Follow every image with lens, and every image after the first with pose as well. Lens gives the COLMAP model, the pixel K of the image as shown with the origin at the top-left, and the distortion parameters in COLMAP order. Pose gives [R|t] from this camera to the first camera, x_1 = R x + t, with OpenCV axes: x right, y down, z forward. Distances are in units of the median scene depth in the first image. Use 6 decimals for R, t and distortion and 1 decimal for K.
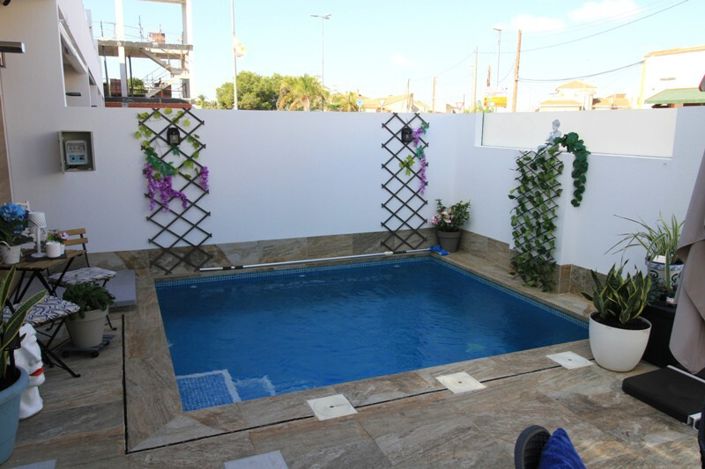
lens RADIAL K [[541.0, 0, 351.6], [0, 541.0, 232.8], [0, 0, 1]] dist [0.002935, 0.006341]
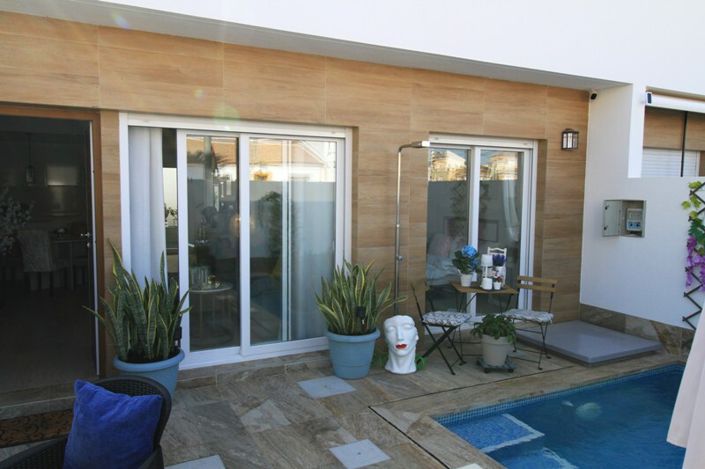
lens RADIAL K [[541.0, 0, 354.5], [0, 541.0, 232.6], [0, 0, 1]] dist [0.002935, 0.006341]
pose [[0.086818, 0.074261, -0.993453, 0.507681], [-0.206730, 0.976854, 0.054954, -0.067069], [0.974539, 0.200605, 0.100160, 0.355362]]
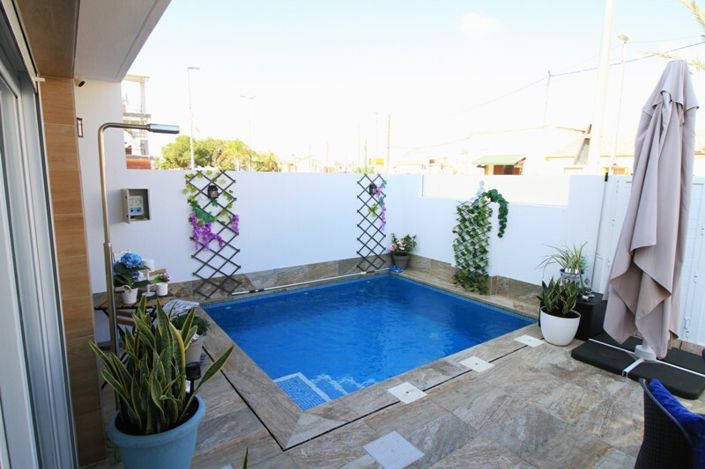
lens RADIAL K [[386.4, 0, 357.5], [0, 386.4, 239.0], [0, 0, 1]] dist [-0.003613, -0.001757]
pose [[0.972665, -0.031025, 0.230131, -0.218016], [0.038957, 0.998790, -0.030005, -0.026400], [-0.228922, 0.038150, 0.972697, 0.032321]]
